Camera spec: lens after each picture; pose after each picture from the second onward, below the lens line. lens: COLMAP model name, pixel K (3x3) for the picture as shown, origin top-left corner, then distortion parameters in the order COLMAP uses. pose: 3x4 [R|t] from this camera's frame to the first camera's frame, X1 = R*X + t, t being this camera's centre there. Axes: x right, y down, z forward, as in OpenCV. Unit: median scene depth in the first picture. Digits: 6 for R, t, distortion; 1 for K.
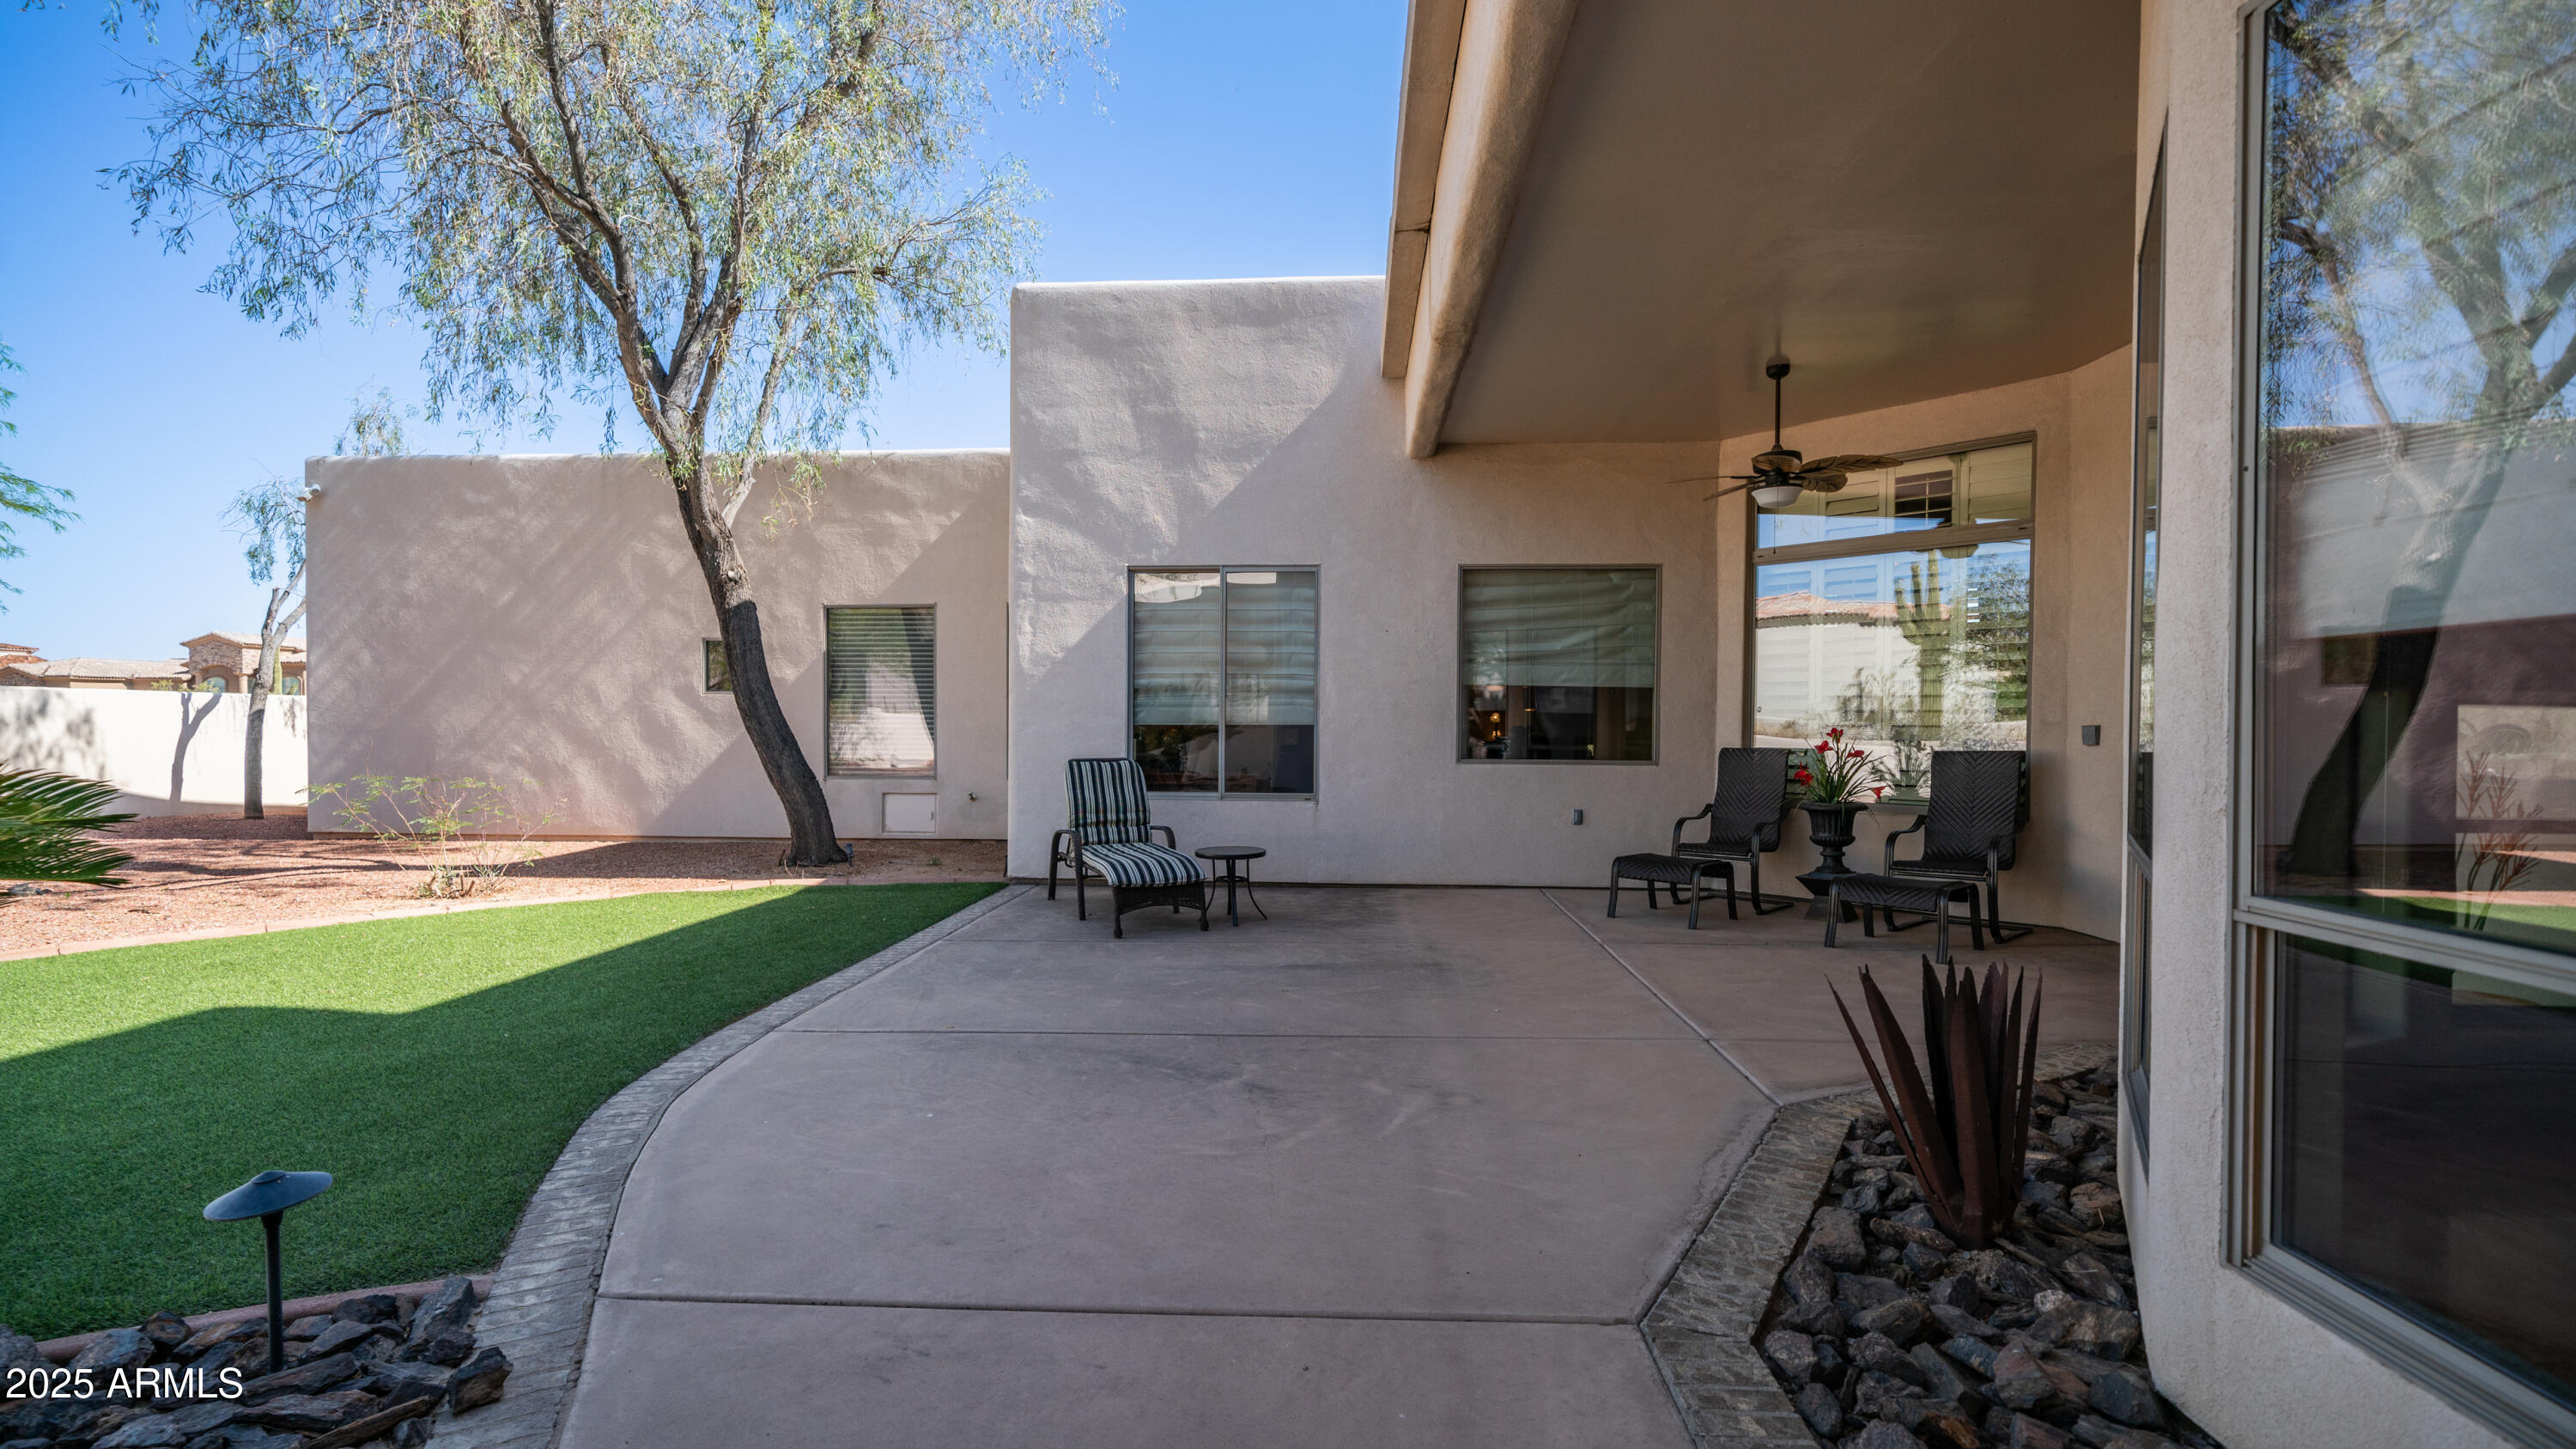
lens RADIAL K [[1127.1, 0, 1280.6], [0, 1127.1, 745.4], [0, 0, 1]] dist [-0.002269, -0.000090]
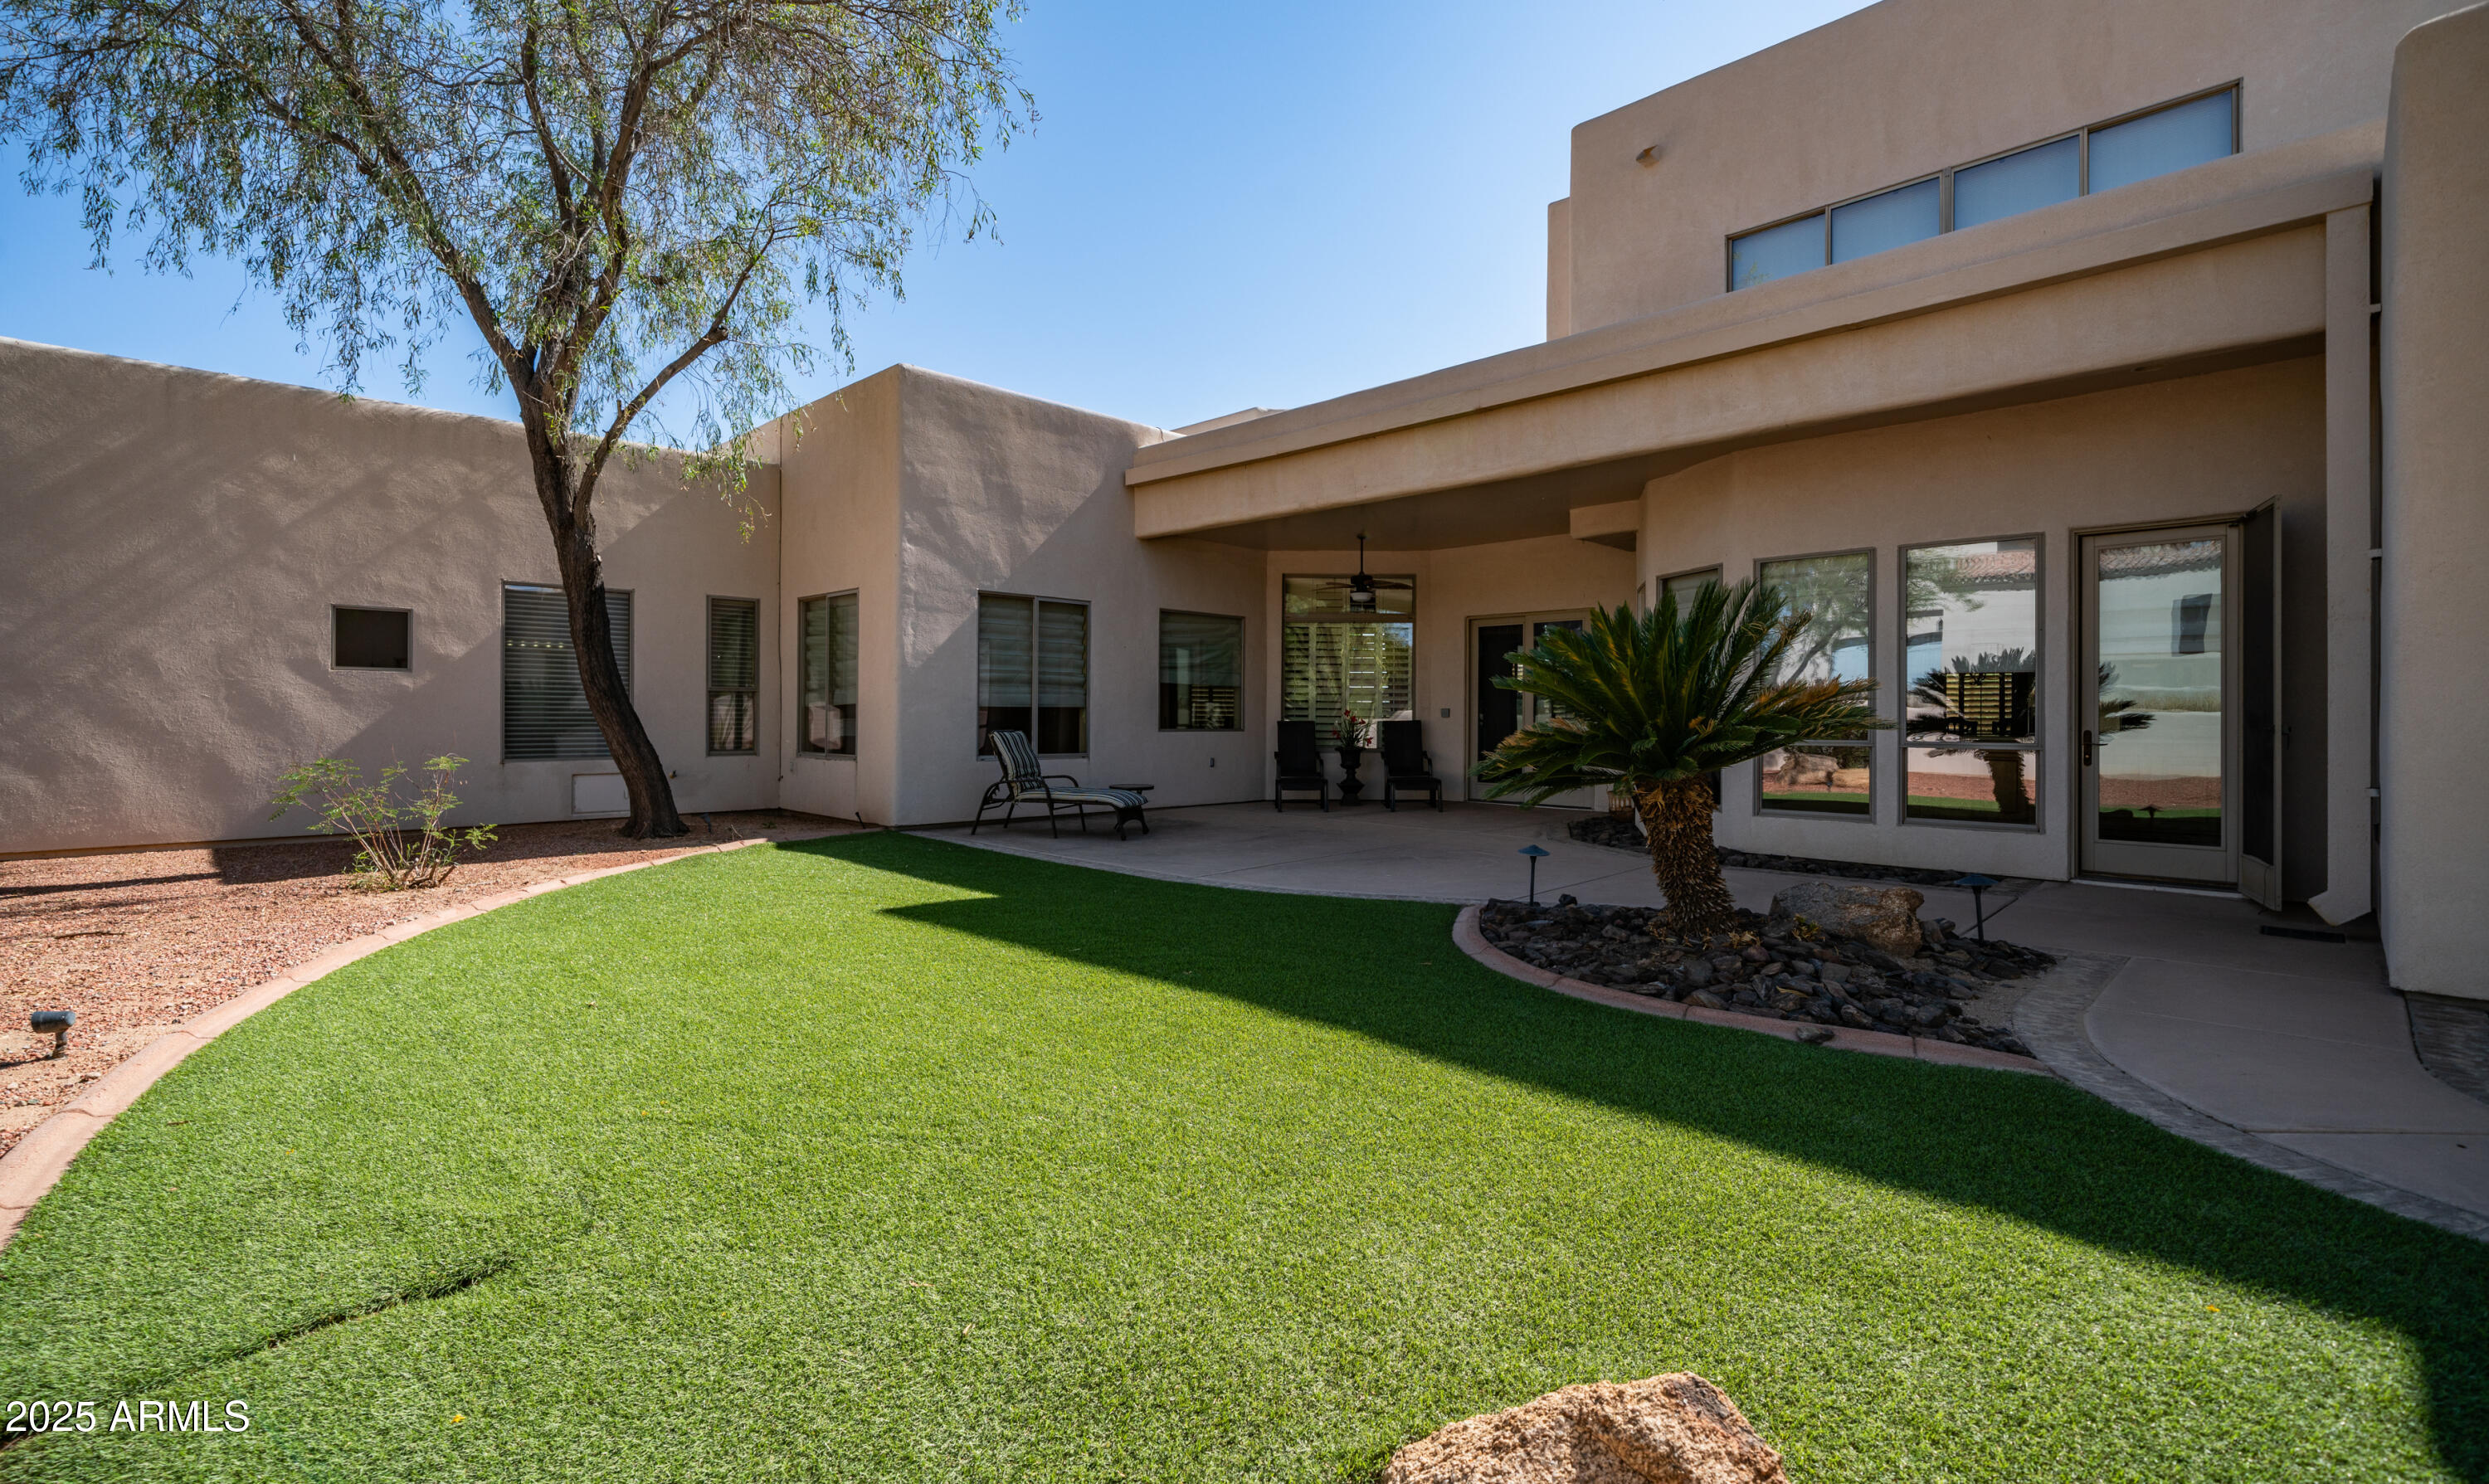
lens RADIAL K [[1120.2, 0, 1225.9], [0, 1120.2, 728.9], [0, 0, 1]] dist [0.012620, 0.000561]
pose [[0.660542, -0.006871, 0.750757, -0.959208], [0.014435, 0.999890, -0.003550, 0.018712], [-0.750650, 0.013182, 0.660568, -0.120968]]
